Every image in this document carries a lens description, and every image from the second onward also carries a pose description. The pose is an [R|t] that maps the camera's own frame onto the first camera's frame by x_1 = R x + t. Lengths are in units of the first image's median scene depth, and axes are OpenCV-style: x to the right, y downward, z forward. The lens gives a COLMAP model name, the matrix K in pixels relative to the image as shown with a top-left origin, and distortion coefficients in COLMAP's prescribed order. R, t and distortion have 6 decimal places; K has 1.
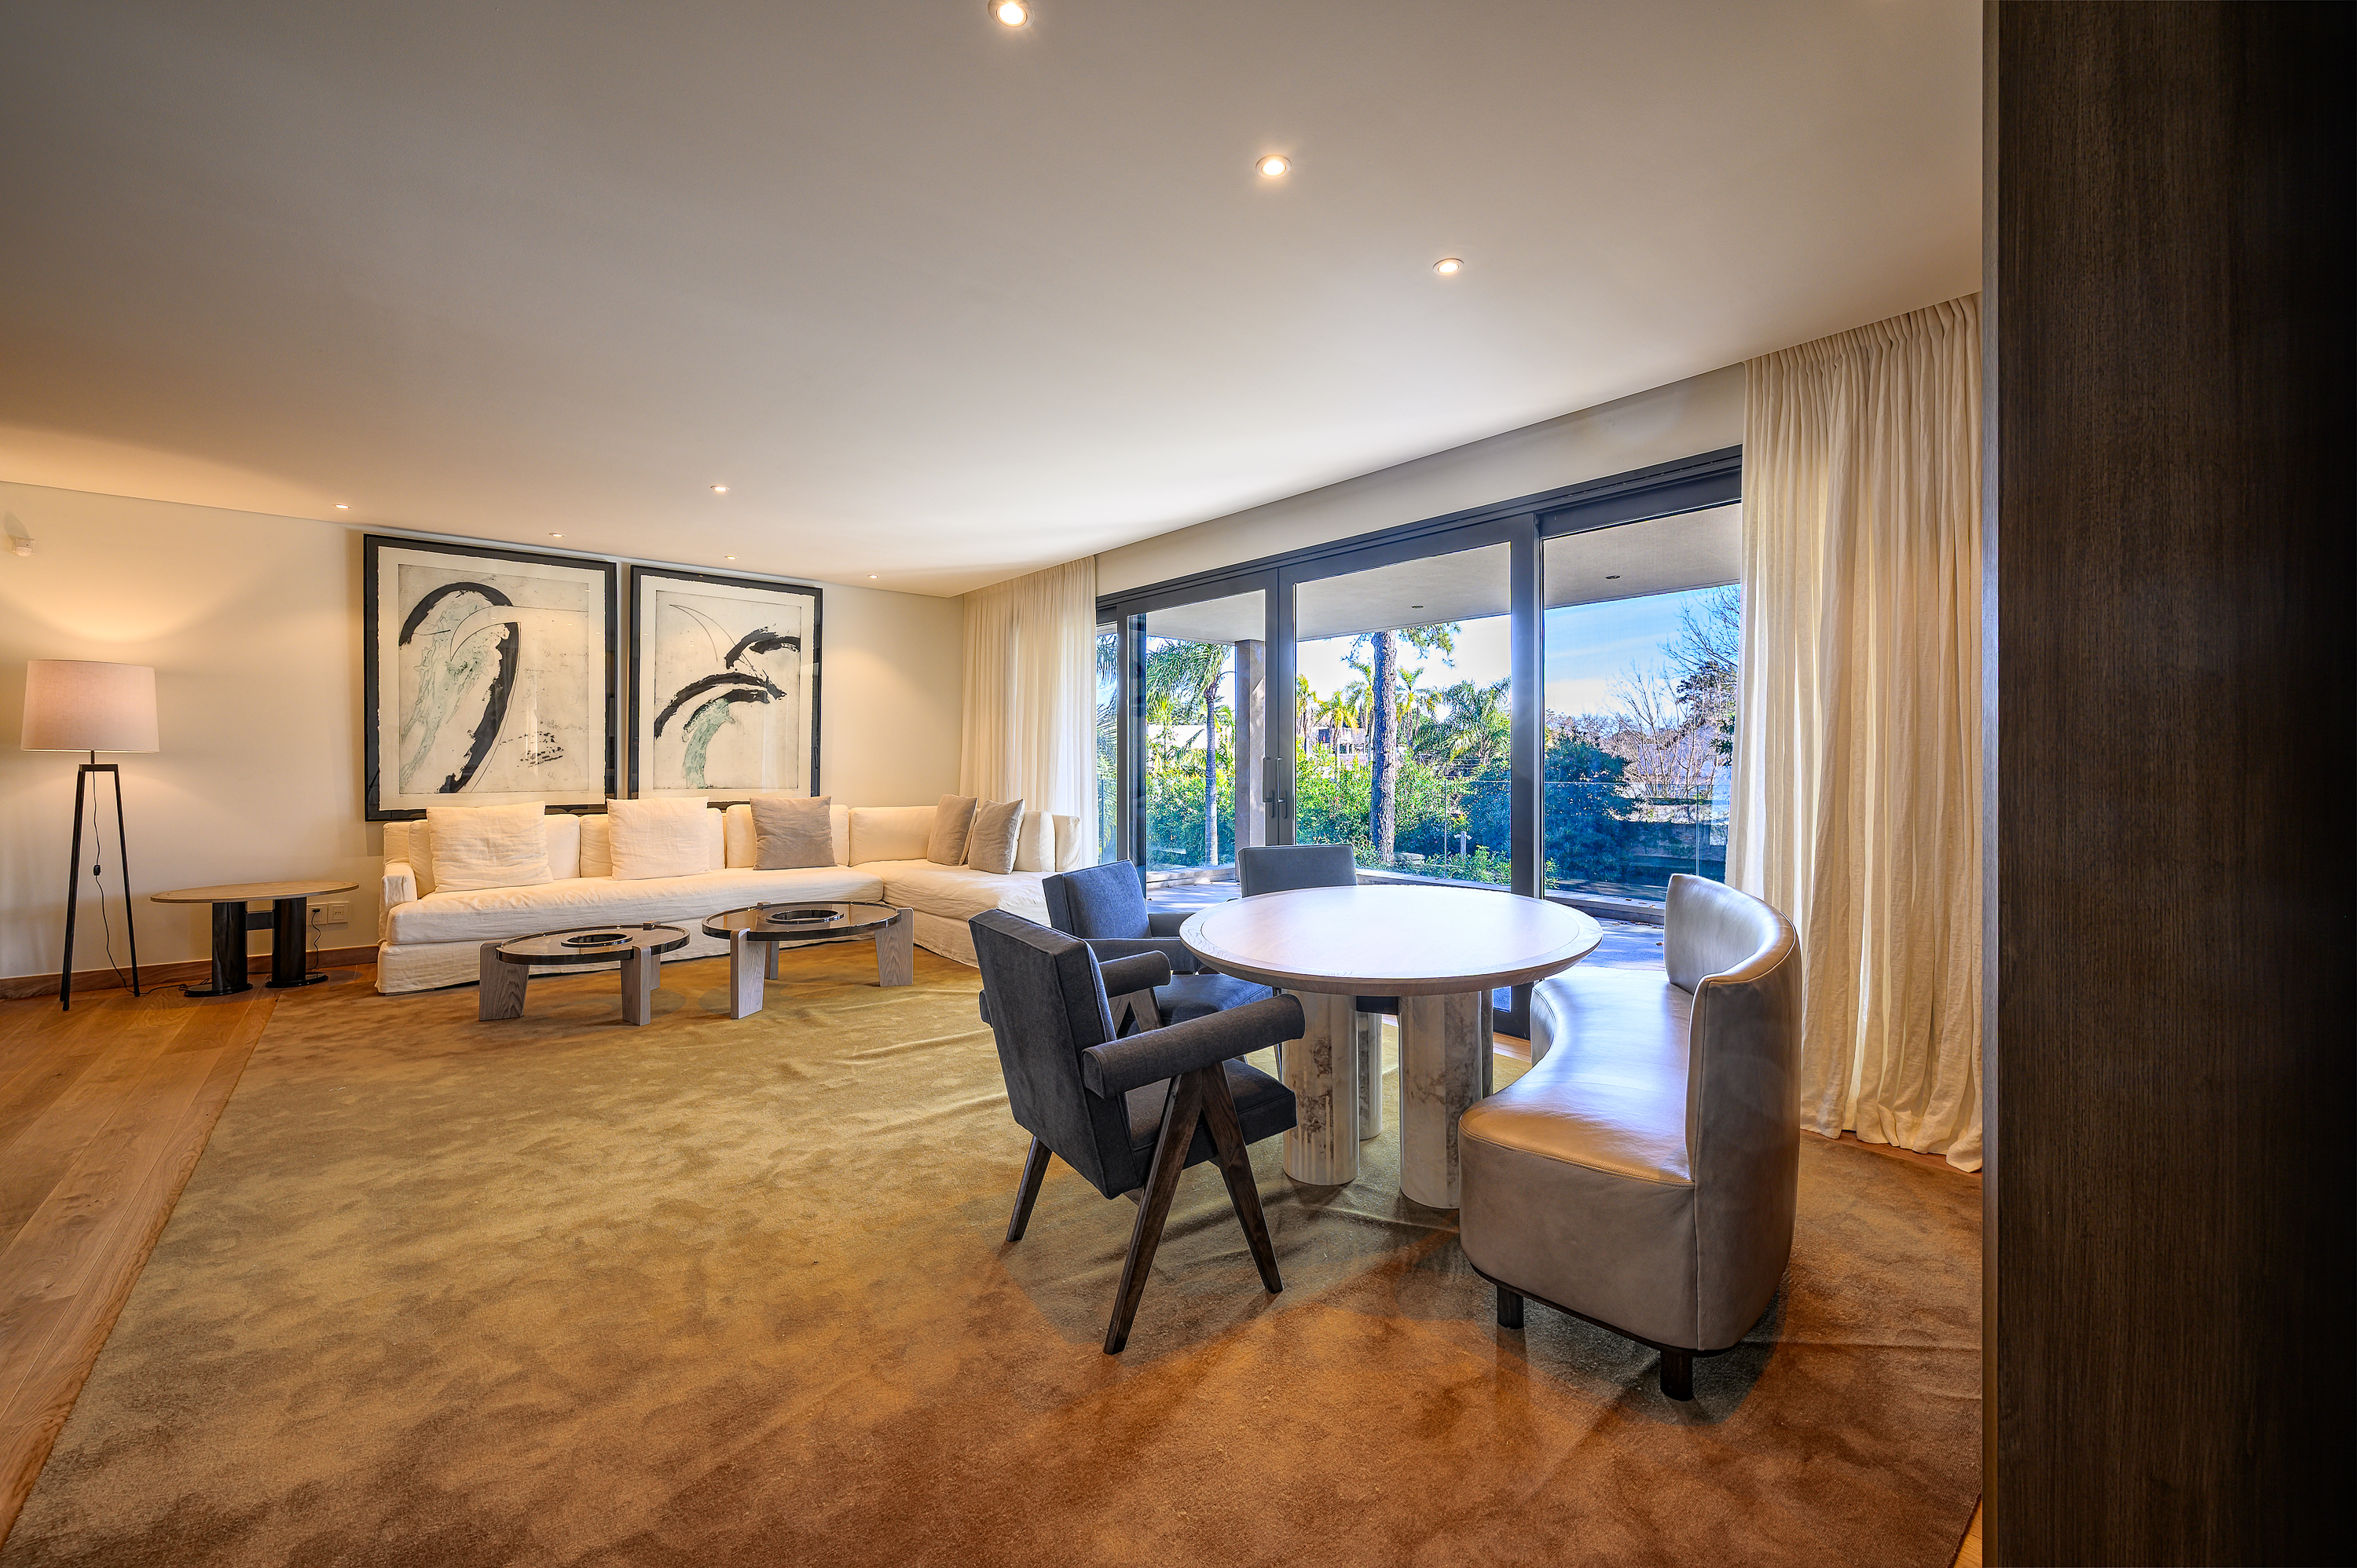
lens RADIAL K [[944.3, 0, 1181.0], [0, 944.3, 758.7], [0, 0, 1]] dist [-0.000062, -0.000180]
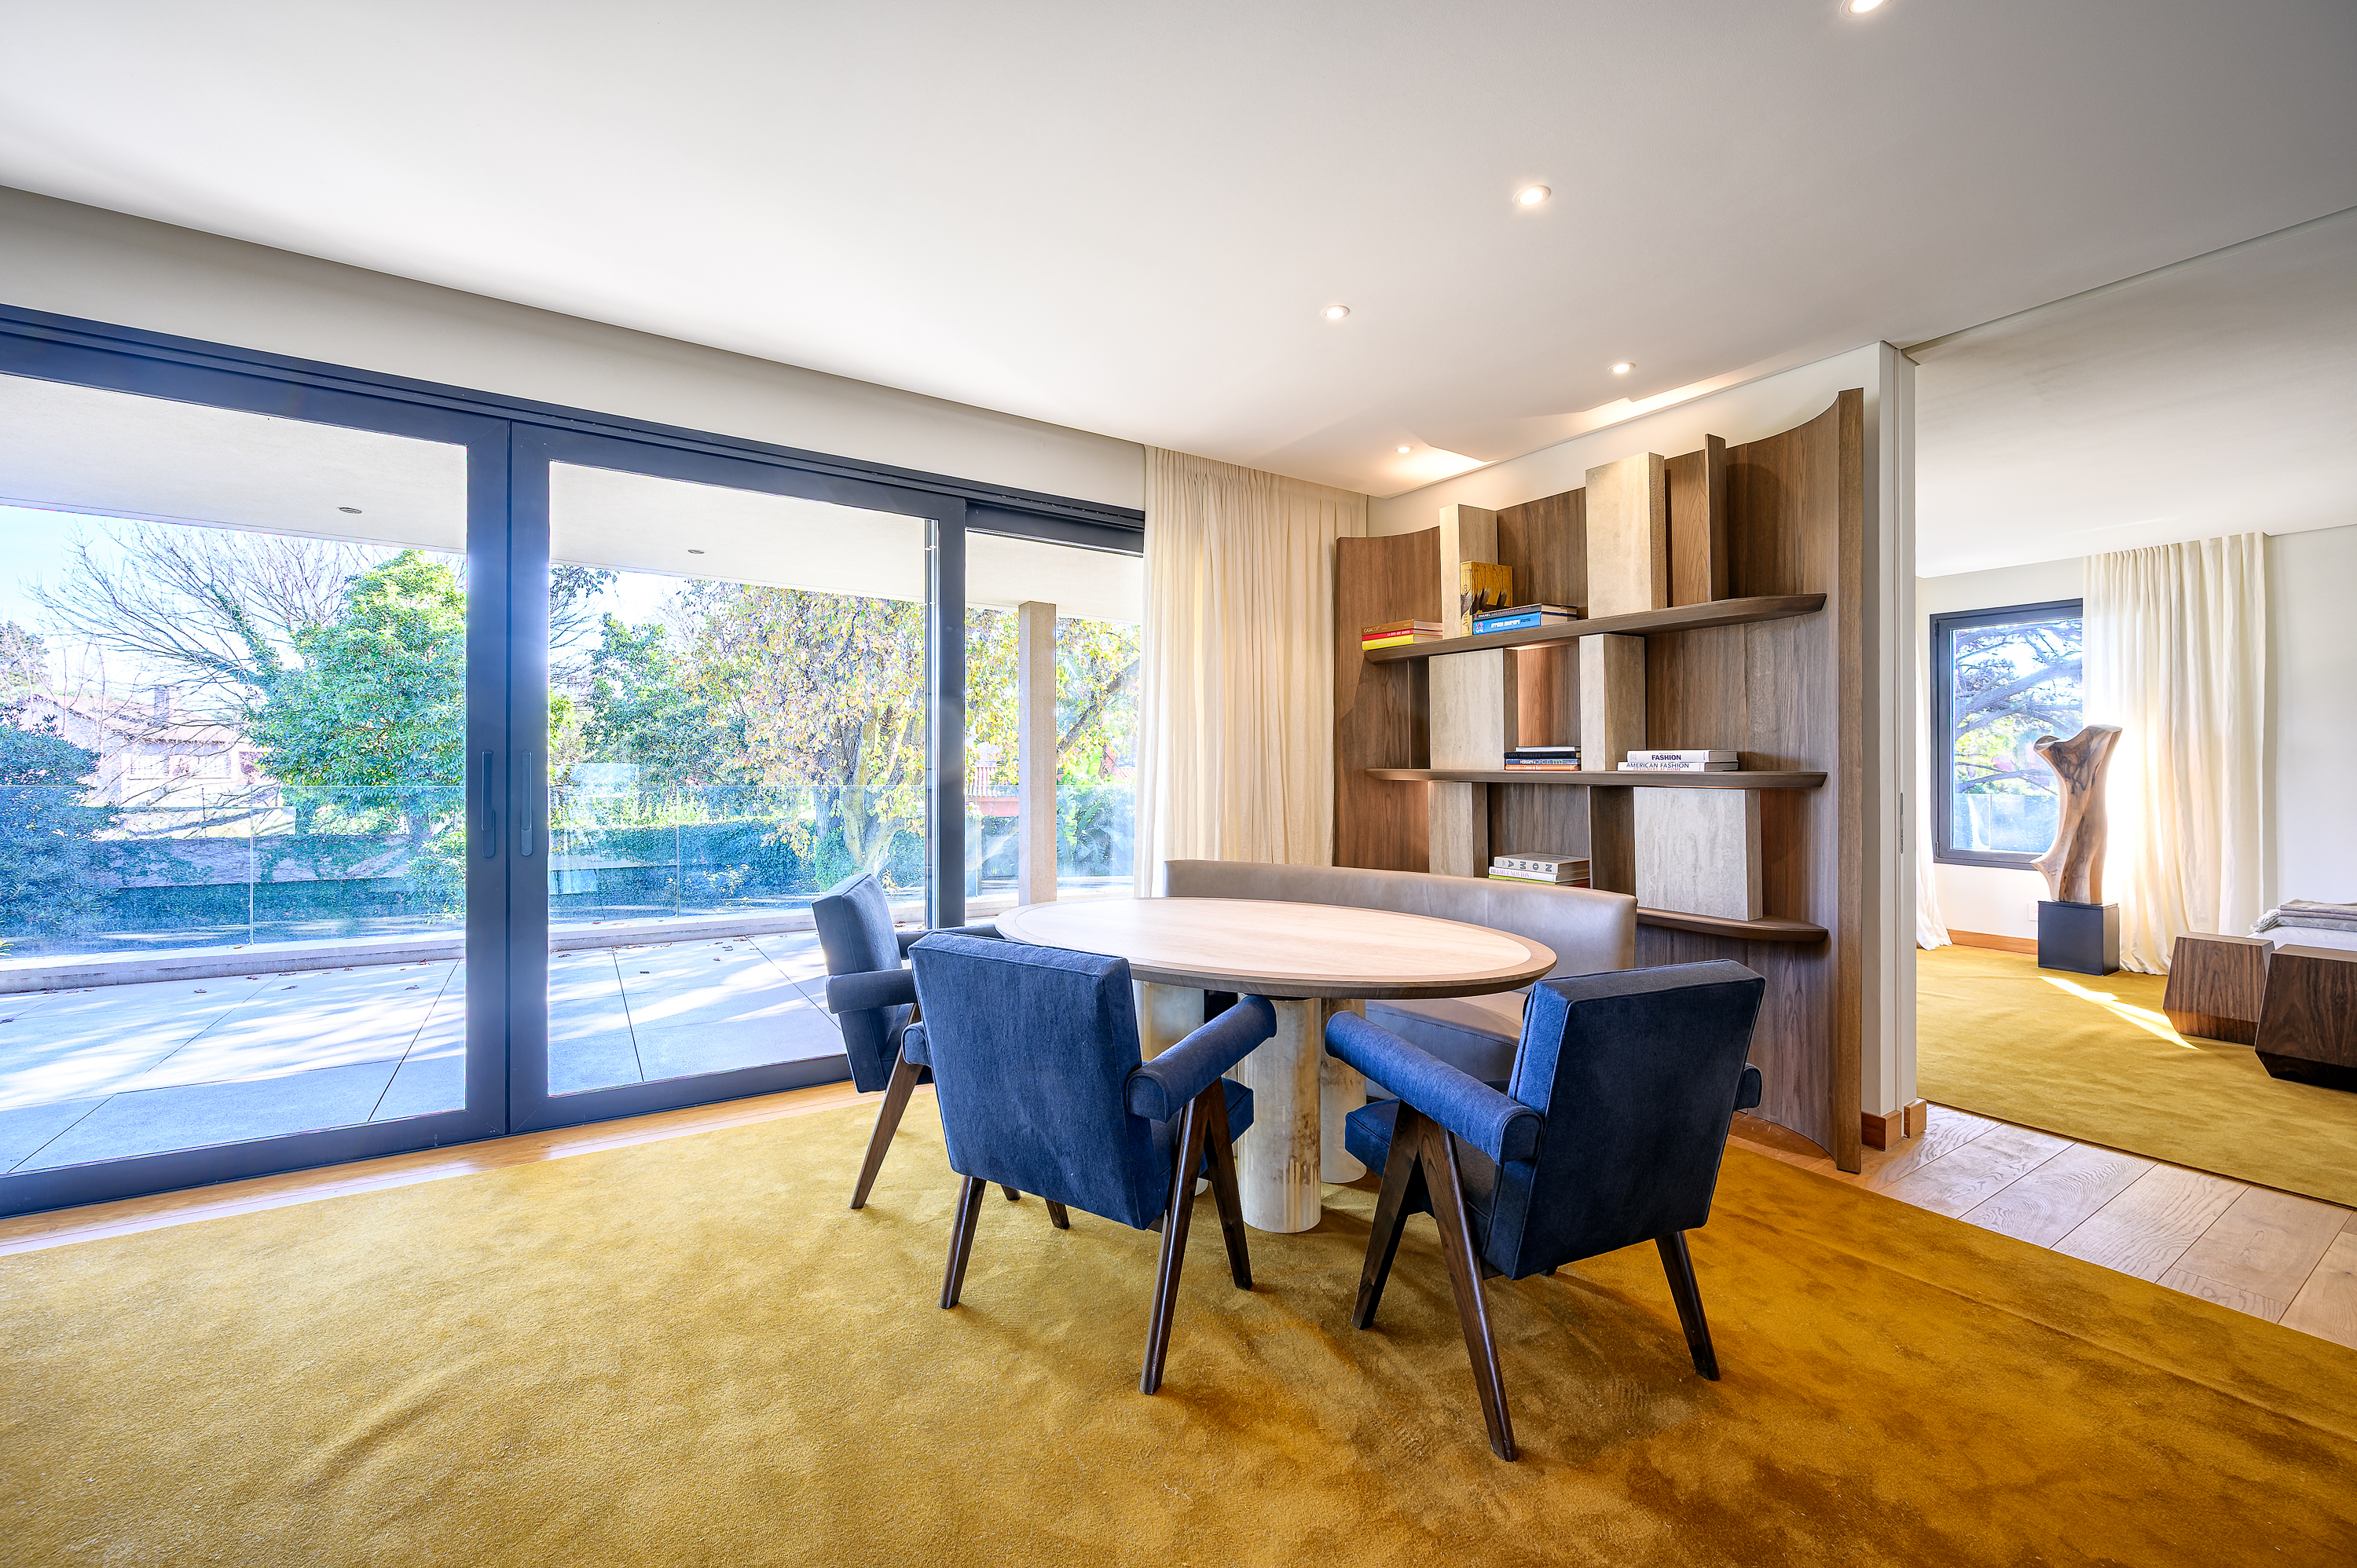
lens RADIAL K [[944.3, 0, 1181.0], [0, 944.3, 758.7], [0, 0, 1]] dist [-0.000062, -0.000180]
pose [[0.114642, 0.011708, 0.993338, -0.400536], [-0.010837, 0.999886, -0.010535, 0.004971], [-0.993348, -0.009557, 0.114755, 0.504399]]
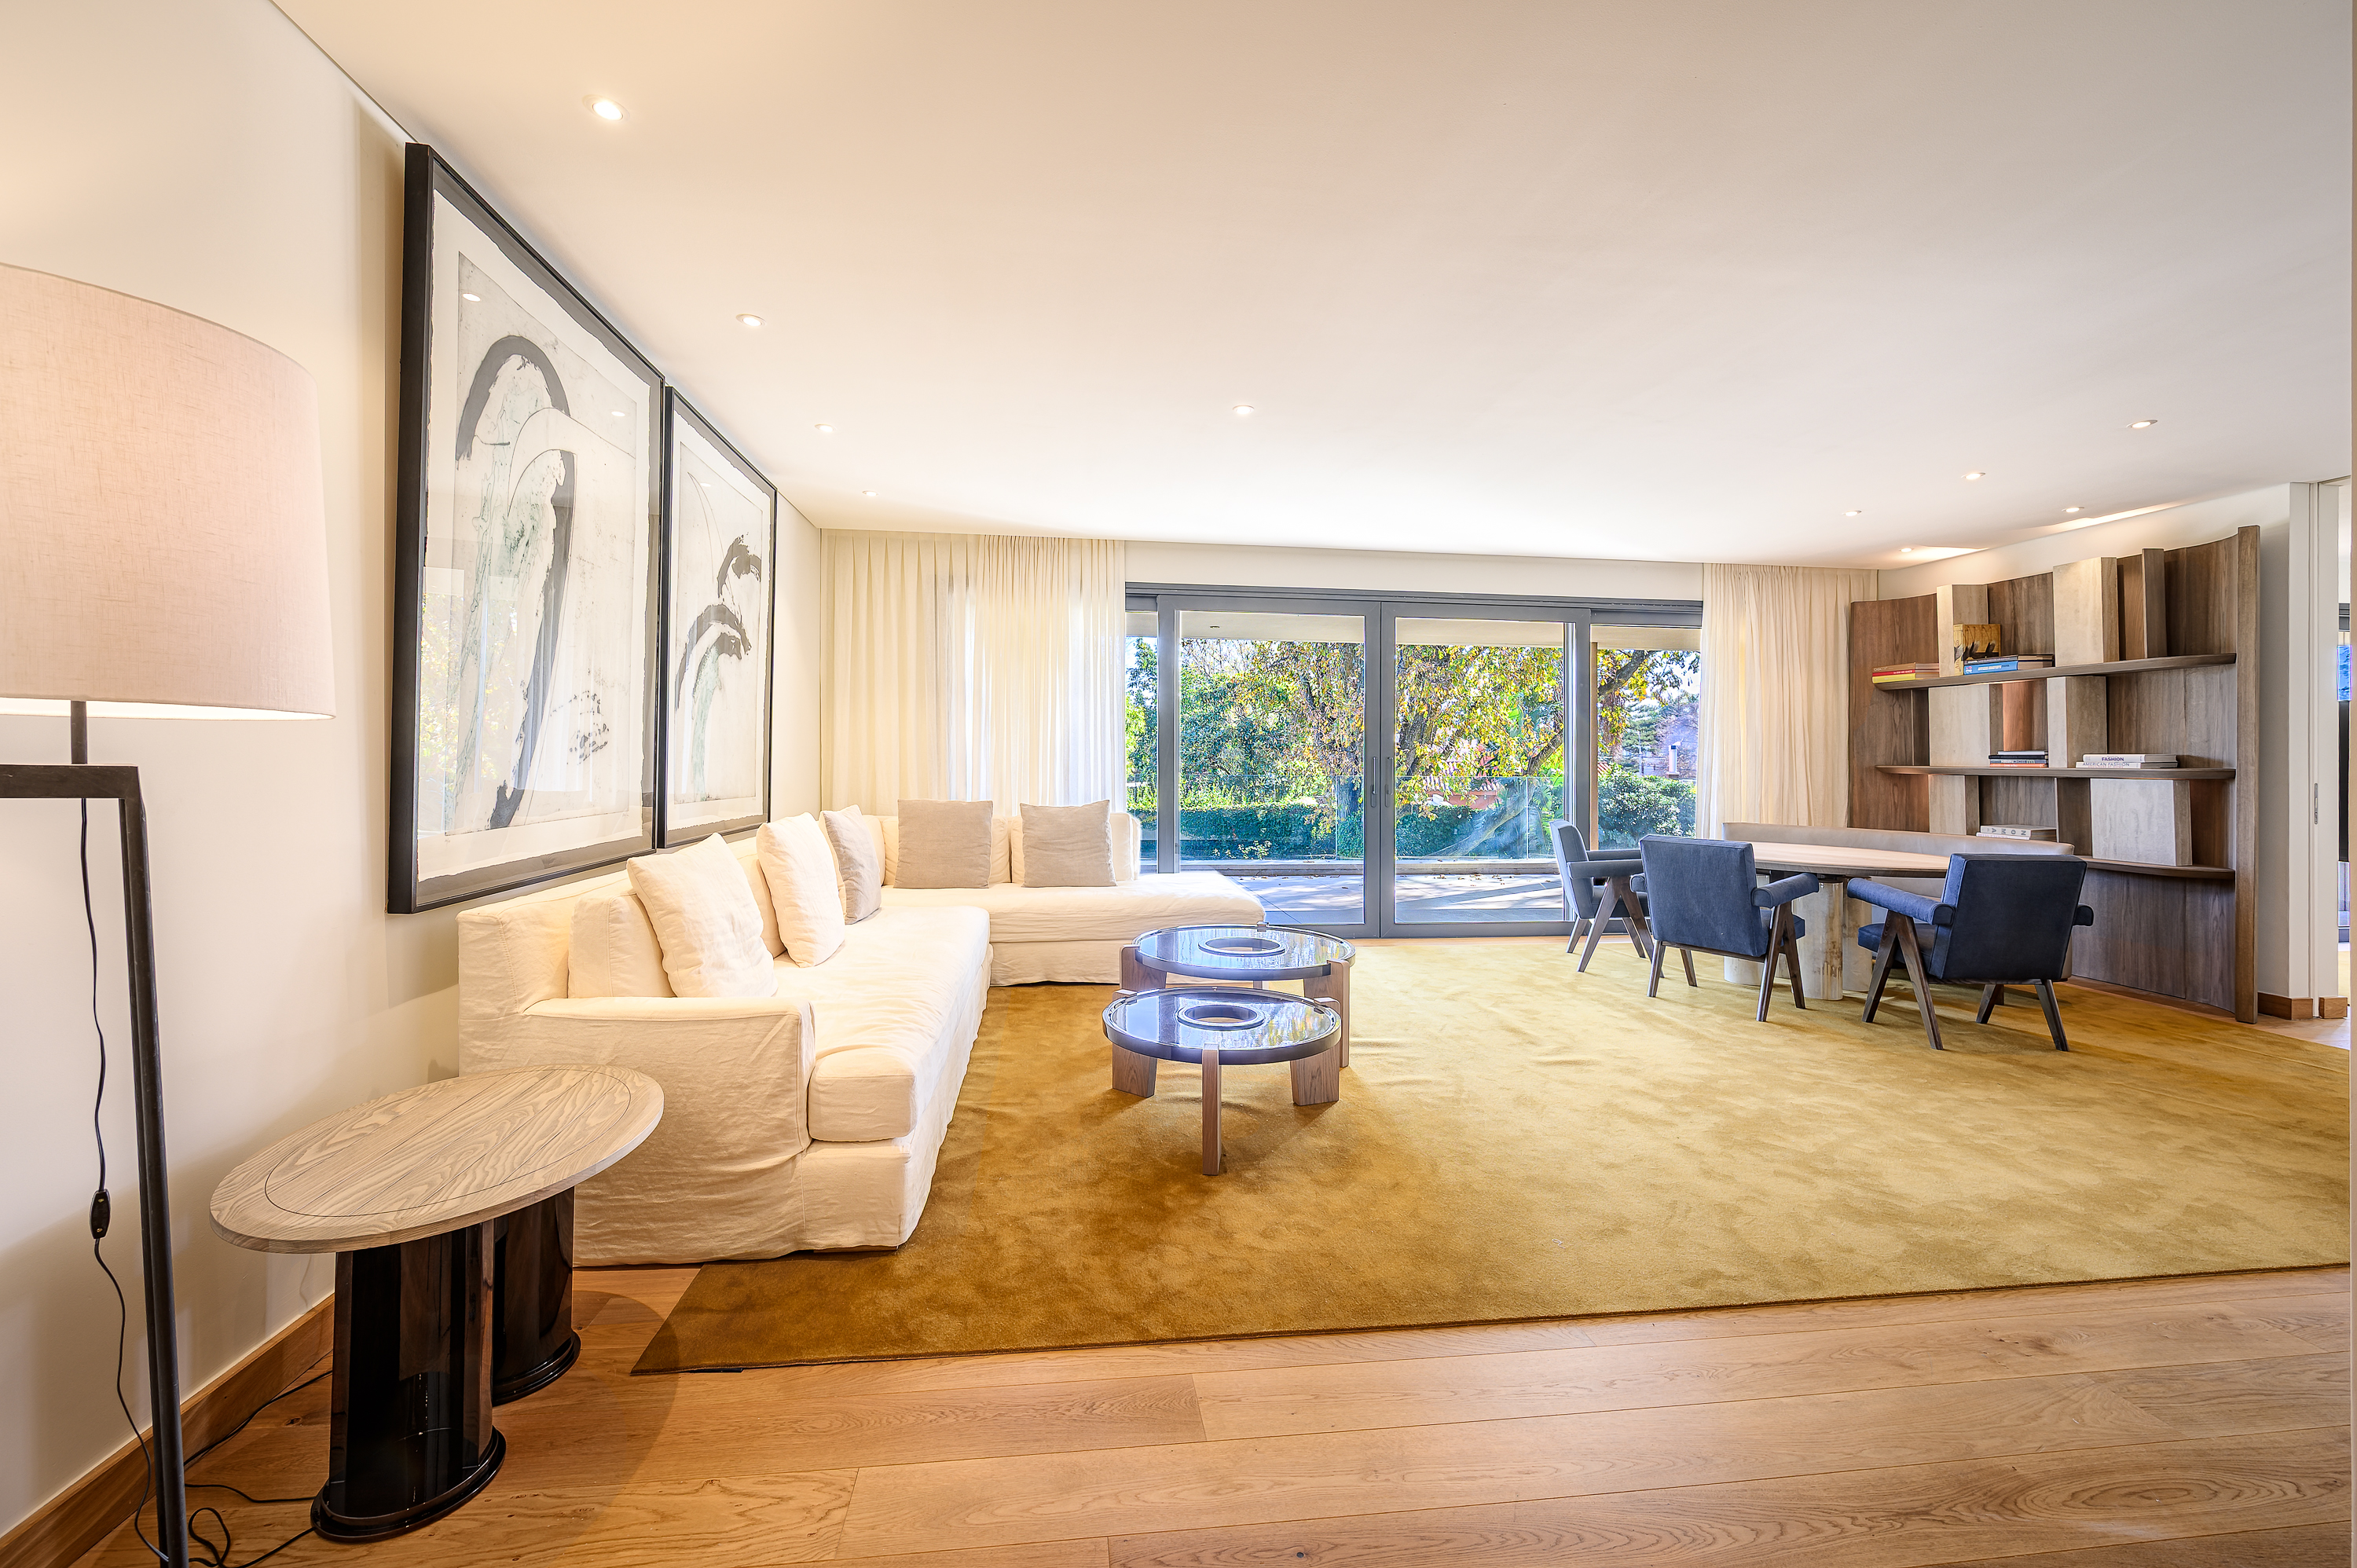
lens RADIAL K [[944.3, 0, 1181.0], [0, 944.3, 758.7], [0, 0, 1]] dist [-0.000062, -0.000180]
pose [[0.535416, 0.004486, 0.844577, -1.010060], [-0.010067, 0.999949, 0.001071, 0.002235], [-0.844529, -0.009075, 0.535433, 0.539205]]
